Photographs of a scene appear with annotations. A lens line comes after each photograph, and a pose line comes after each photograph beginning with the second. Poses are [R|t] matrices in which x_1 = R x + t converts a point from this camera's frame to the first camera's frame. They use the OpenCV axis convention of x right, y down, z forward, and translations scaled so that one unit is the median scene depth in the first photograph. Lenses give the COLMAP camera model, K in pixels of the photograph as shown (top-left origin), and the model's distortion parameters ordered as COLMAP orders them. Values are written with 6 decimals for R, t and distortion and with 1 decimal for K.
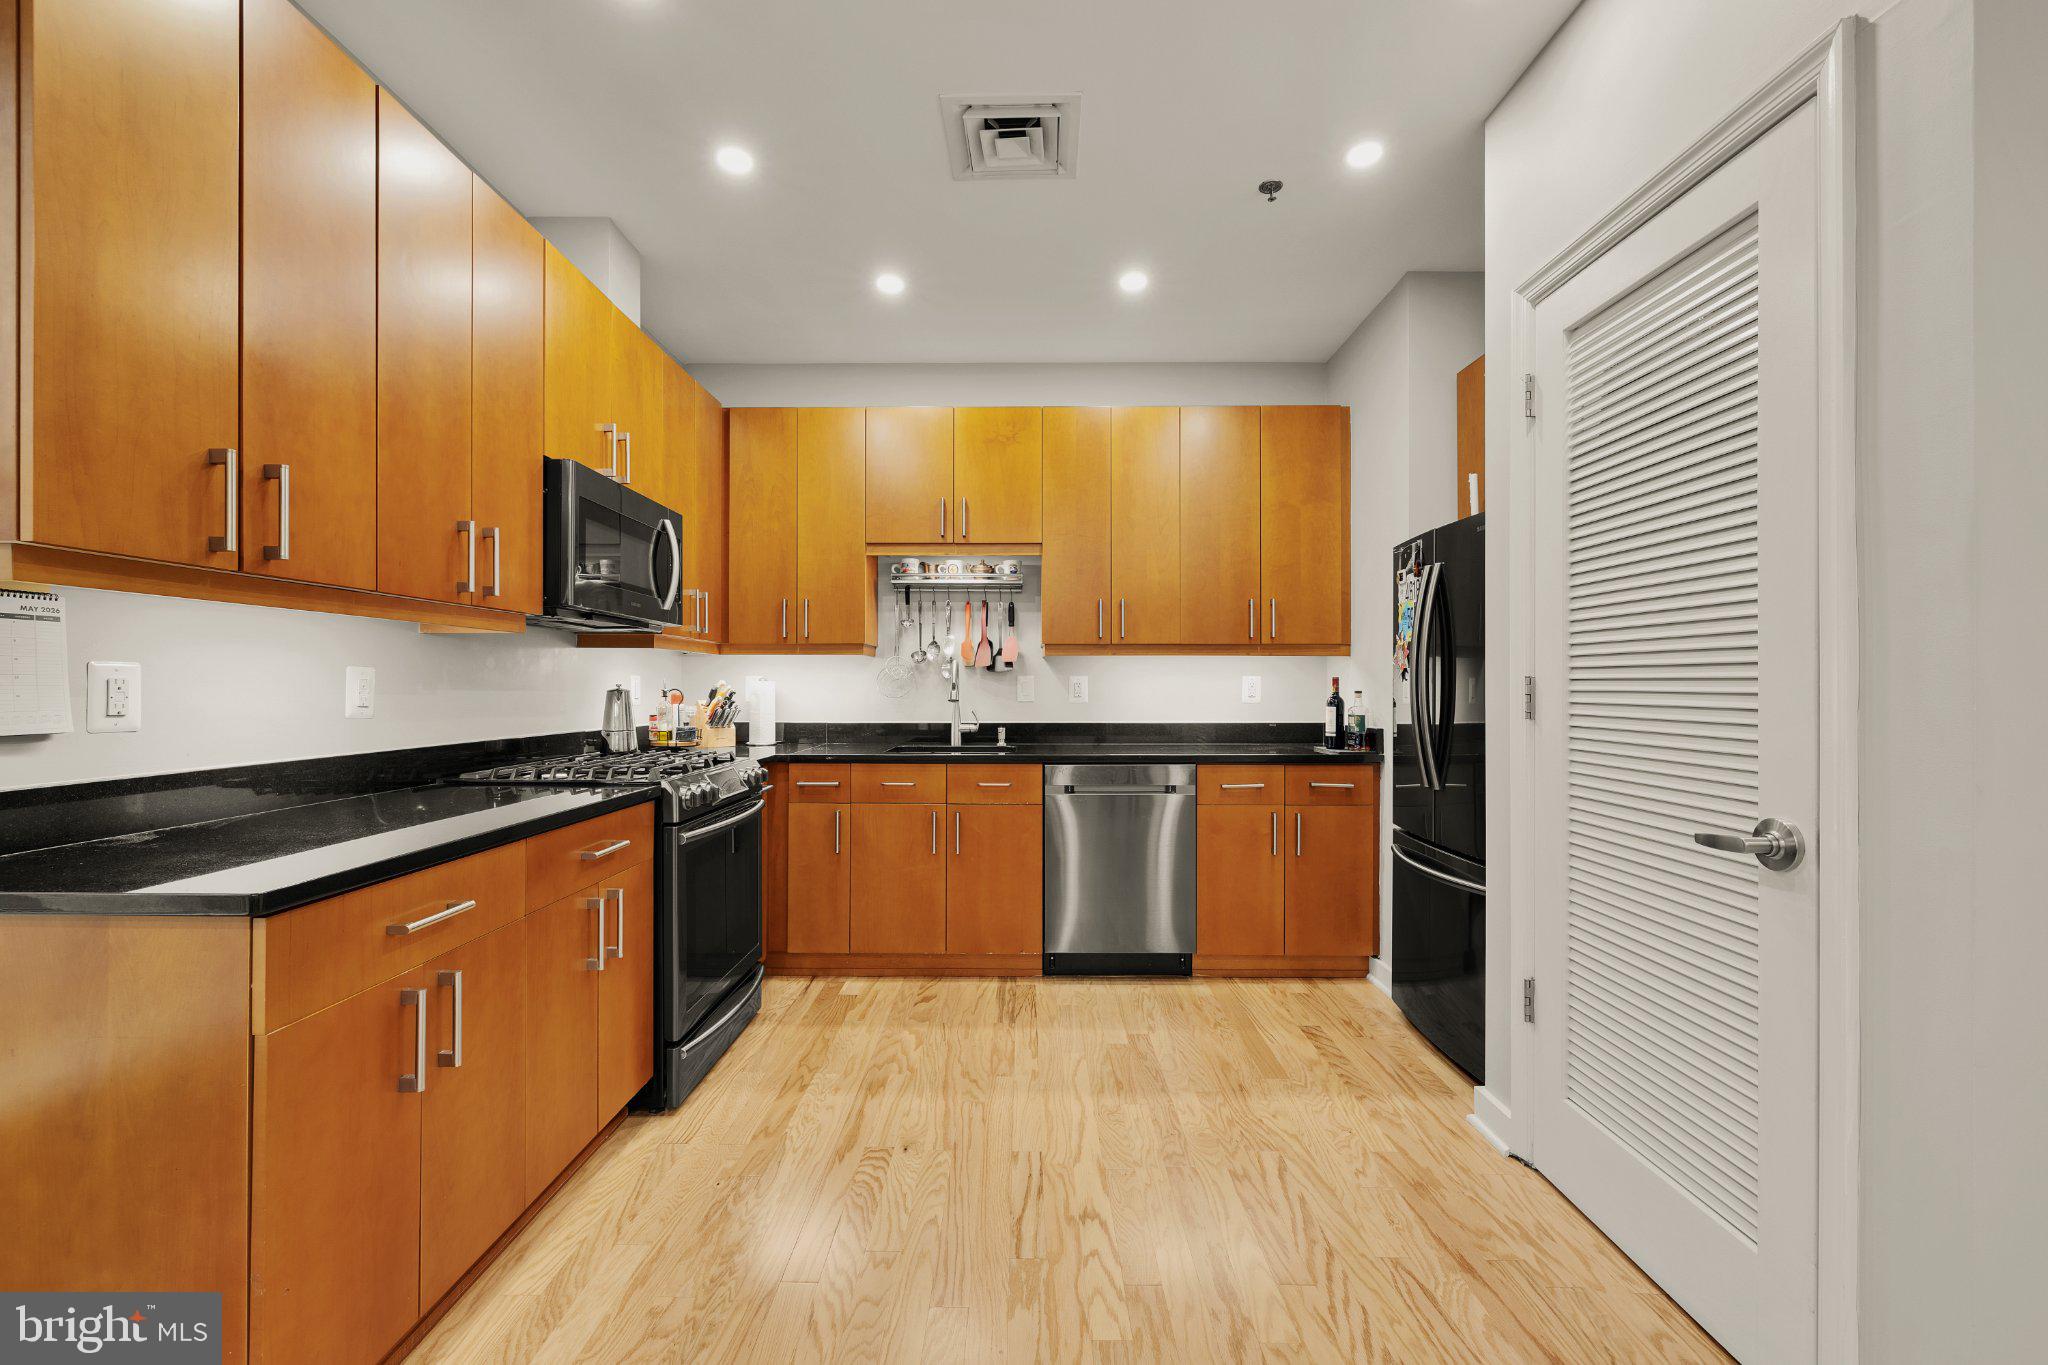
lens RADIAL K [[858.6, 0, 1016.4], [0, 858.6, 682.0], [0, 0, 1]] dist [0.000905, 0.000304]
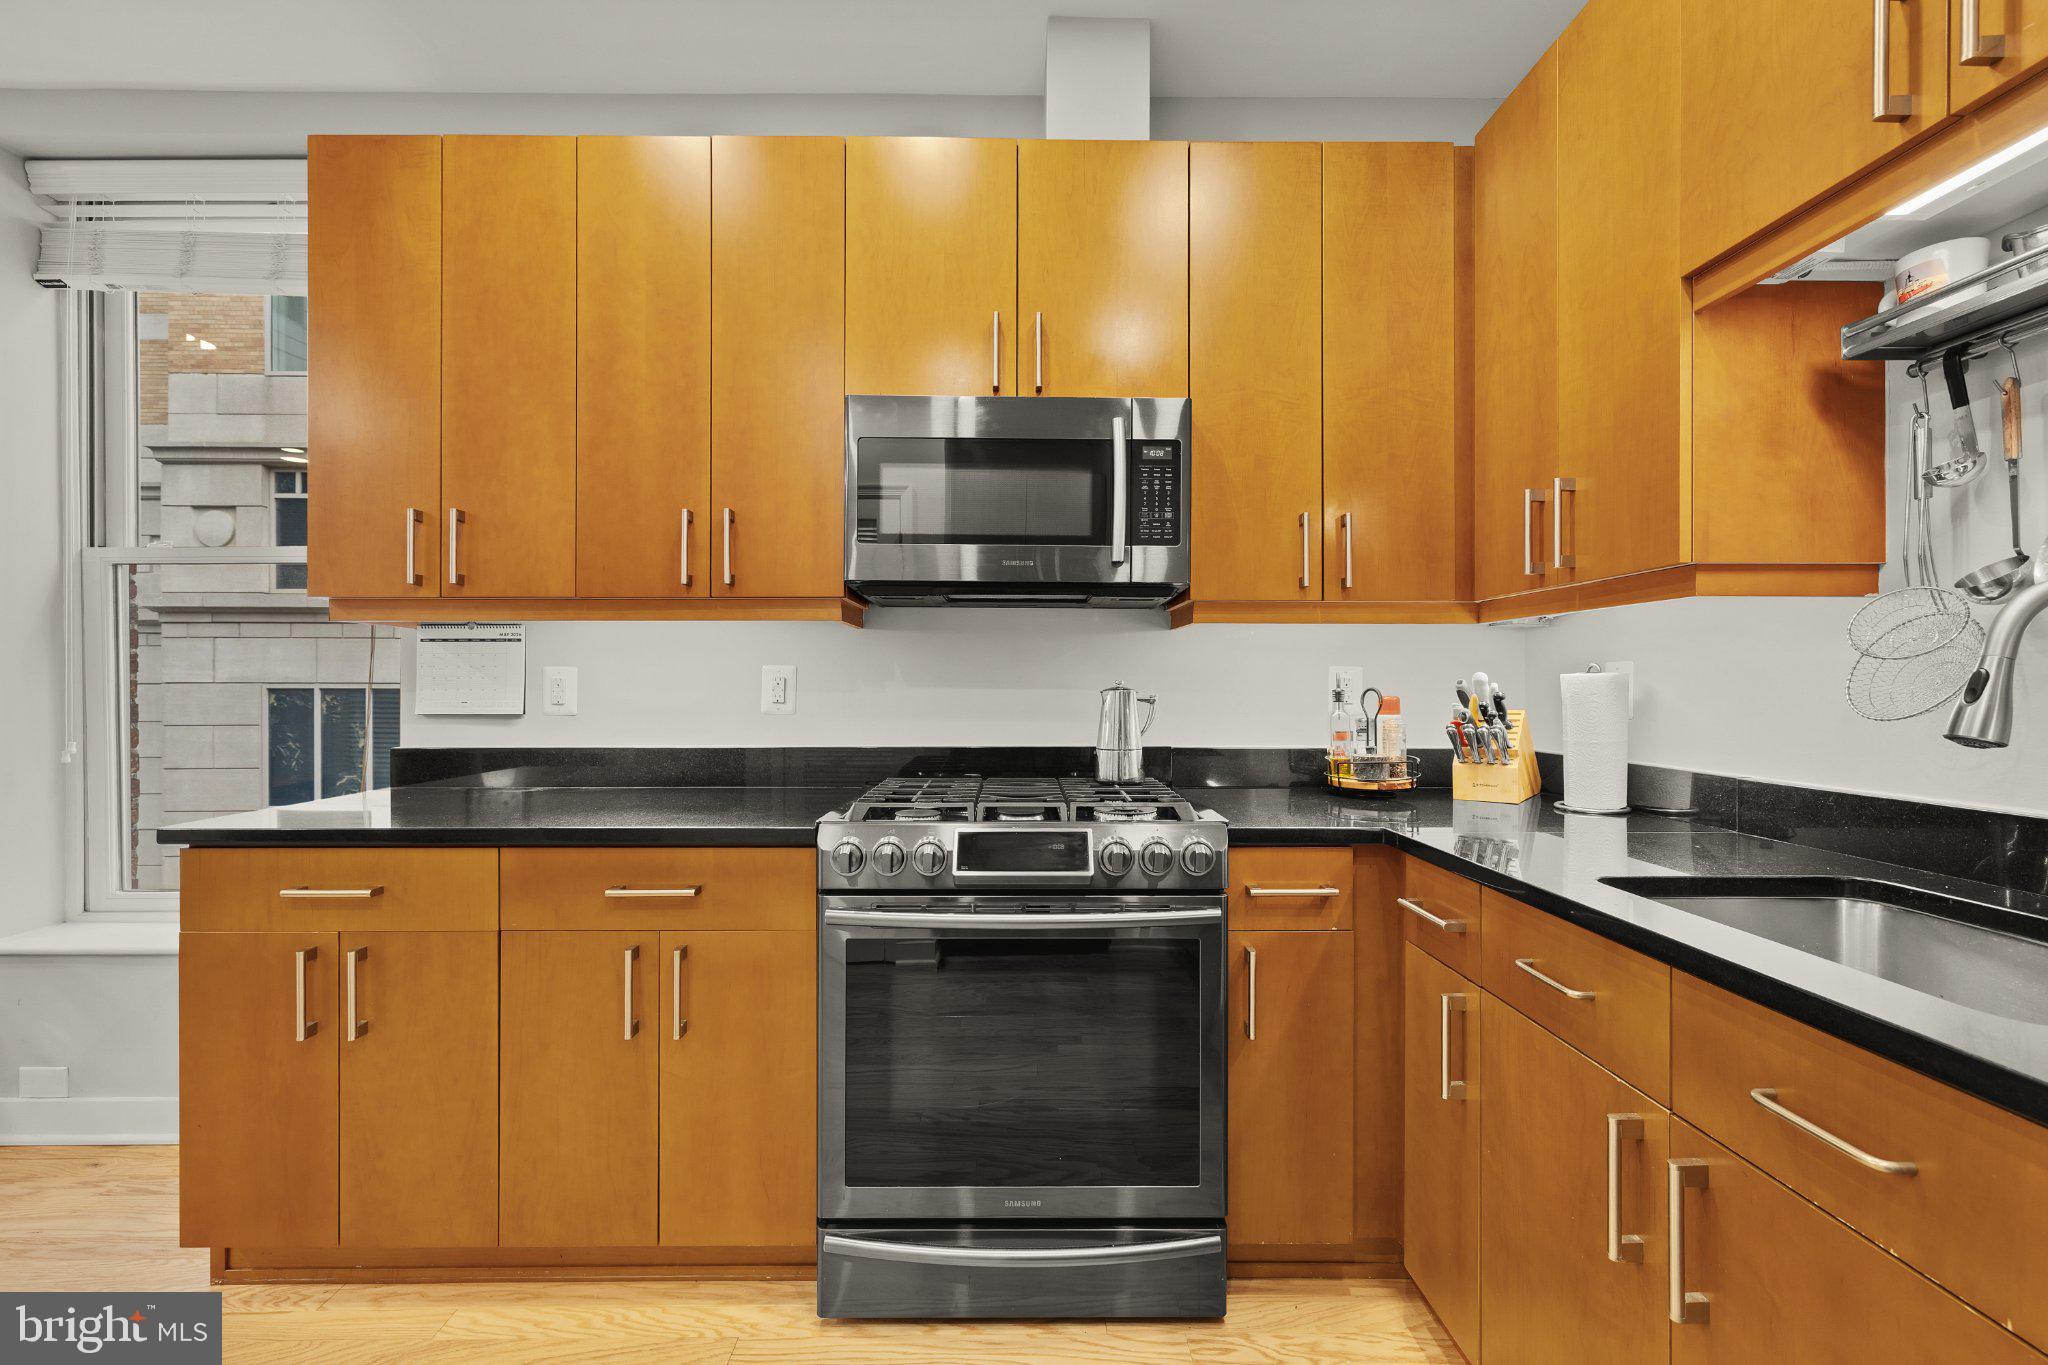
lens RADIAL K [[855.4, 0, 1016.0], [0, 855.4, 683.0], [0, 0, 1]] dist [-0.000185, -0.000024]
pose [[0.024180, -0.001402, -0.999707, 0.189150], [0.003794, 0.999992, -0.001311, 0.004172], [0.999700, -0.003761, 0.024185, 0.797535]]
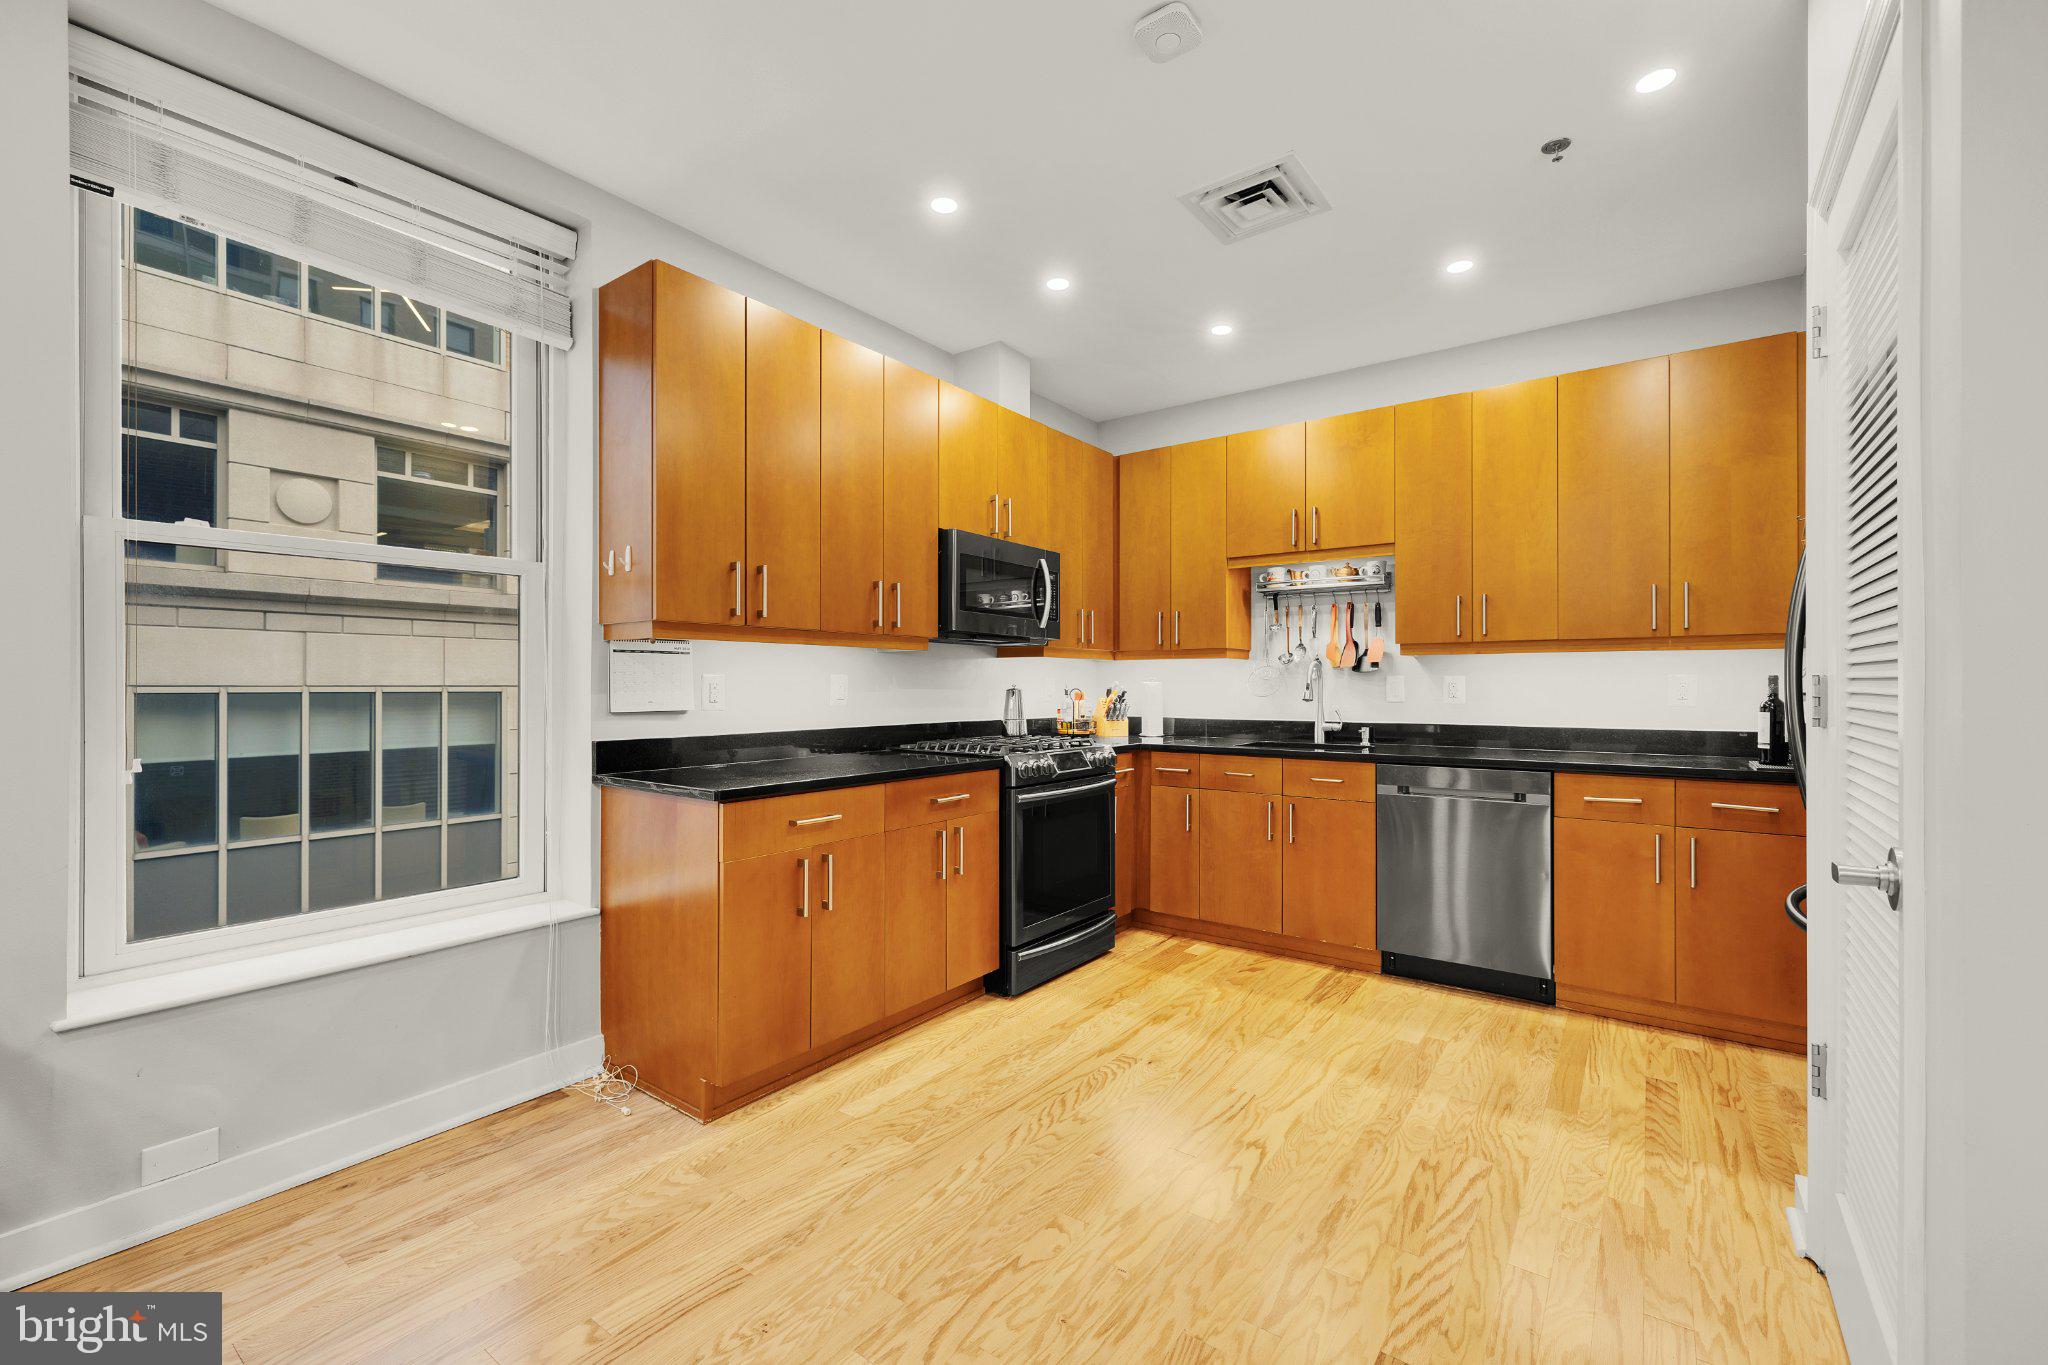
lens RADIAL K [[858.6, 0, 1016.4], [0, 858.6, 682.0], [0, 0, 1]] dist [0.000905, 0.000304]
pose [[0.809129, -0.002329, -0.587626, 0.287502], [0.002652, 0.999996, -0.000311, -0.001170], [0.587625, -0.001307, 0.809133, -0.070533]]
